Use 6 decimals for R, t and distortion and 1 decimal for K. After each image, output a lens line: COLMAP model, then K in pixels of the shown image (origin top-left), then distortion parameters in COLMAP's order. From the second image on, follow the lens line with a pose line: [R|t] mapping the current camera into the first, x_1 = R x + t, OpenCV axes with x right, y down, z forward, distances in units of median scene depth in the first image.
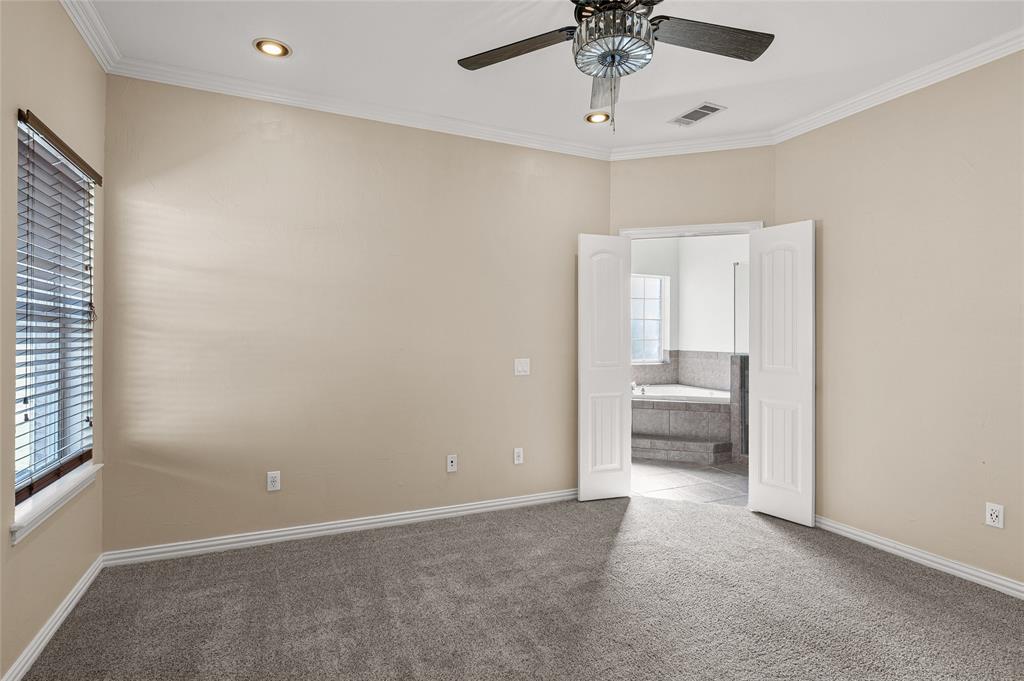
lens RADIAL K [[526.8, 0, 512.0], [0, 526.8, 340.5], [0, 0, 1]] dist [-0.001048, -0.000139]
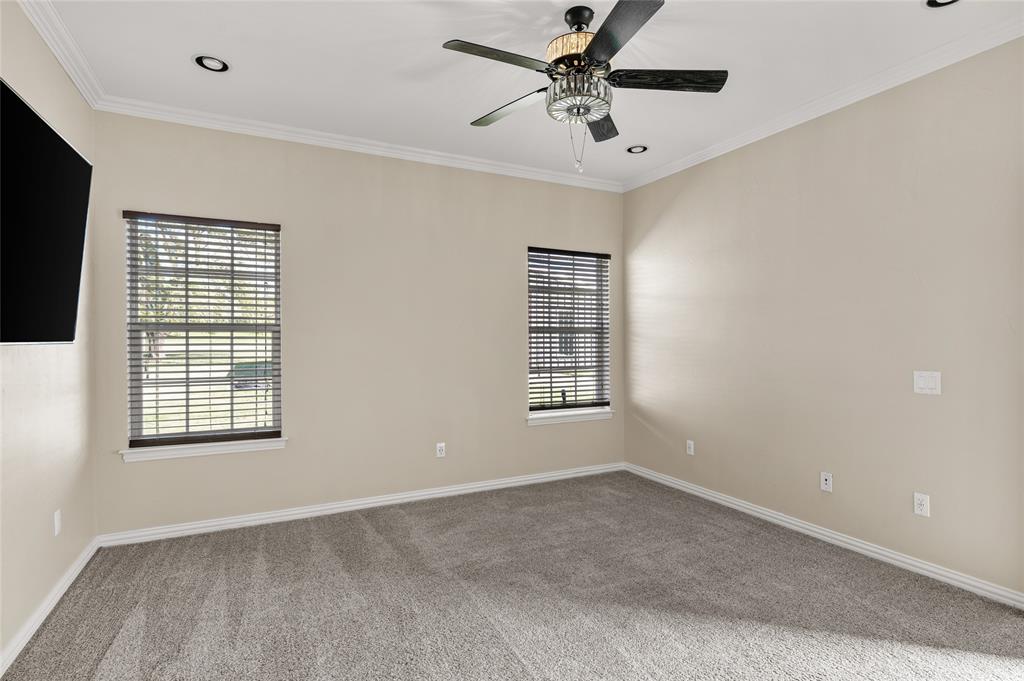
lens RADIAL K [[501.9, 0, 509.1], [0, 501.9, 363.3], [0, 0, 1]] dist [-0.001042, -0.000195]
pose [[0.033880, 0.041773, -0.998553, 0.817444], [-0.006135, 0.999116, 0.041589, -0.002020], [0.999407, 0.004717, 0.034106, 0.488614]]
